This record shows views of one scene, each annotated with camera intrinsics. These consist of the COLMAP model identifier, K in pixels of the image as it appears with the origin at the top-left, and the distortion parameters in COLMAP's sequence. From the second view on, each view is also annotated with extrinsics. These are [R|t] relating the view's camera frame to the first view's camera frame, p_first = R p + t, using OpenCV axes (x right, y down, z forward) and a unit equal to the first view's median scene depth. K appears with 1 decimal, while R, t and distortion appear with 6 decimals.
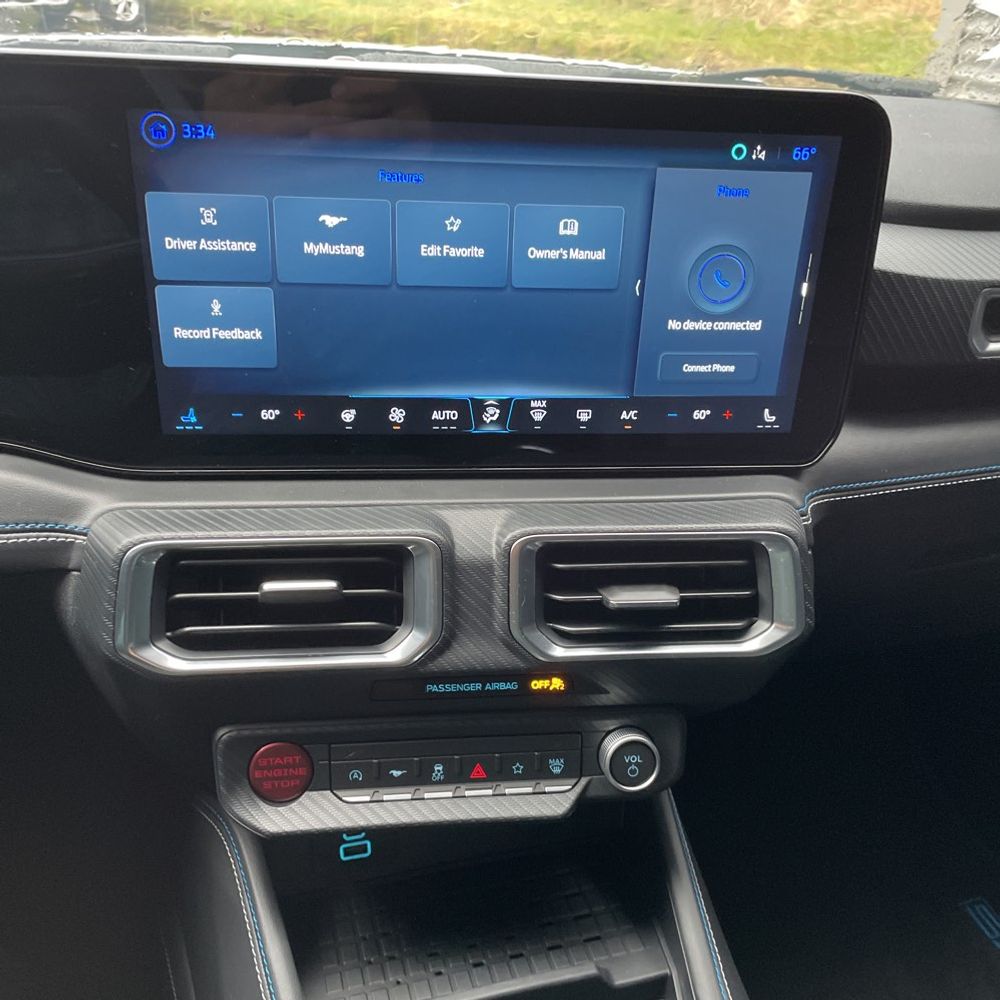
lens RADIAL K [[1009.0, 0, 493.0], [0, 1009.0, 492.7], [0, 0, 1]] dist [0.083636, -0.108777]
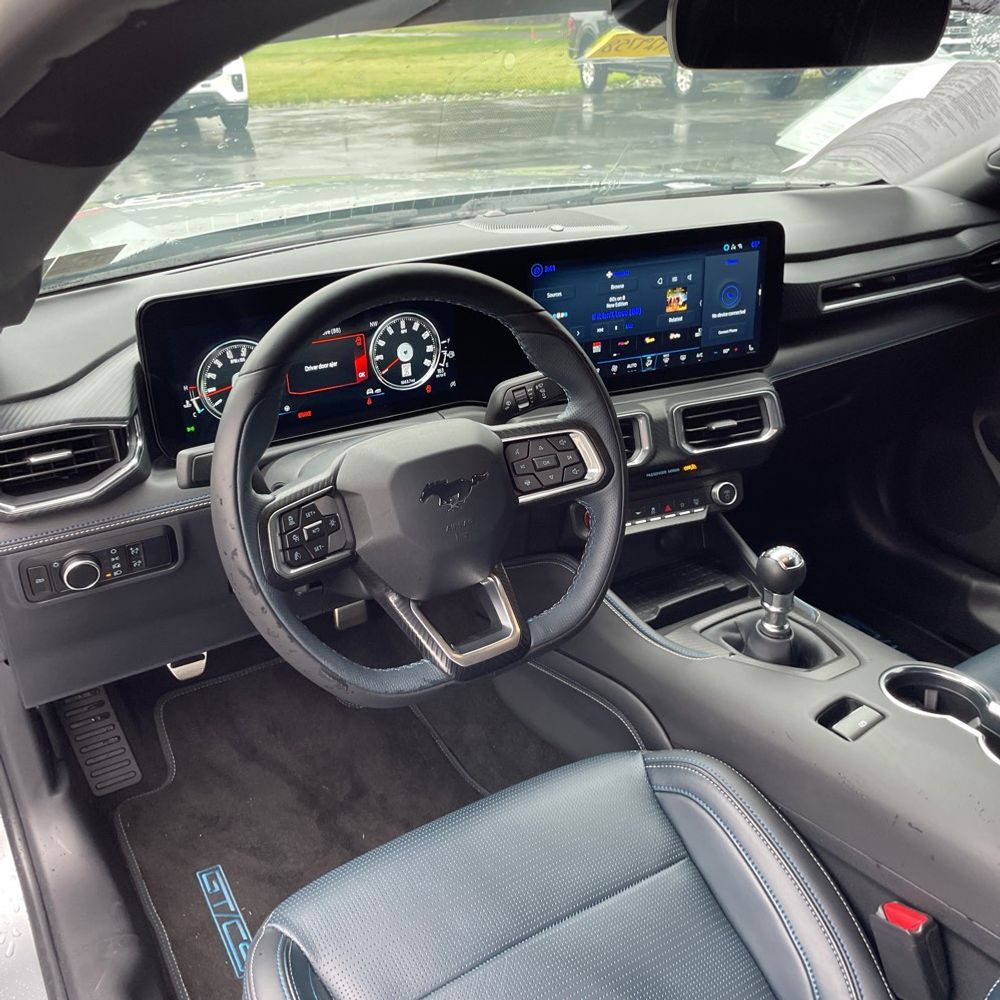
lens RADIAL K [[1009.0, 0, 493.0], [0, 1009.0, 492.7], [0, 0, 1]] dist [0.083636, -0.108777]
pose [[0.967271, -0.169432, 0.188891, -0.887481], [0.171805, 0.985123, 0.003859, 0.158602], [-0.186735, 0.028720, 0.981990, -1.328020]]
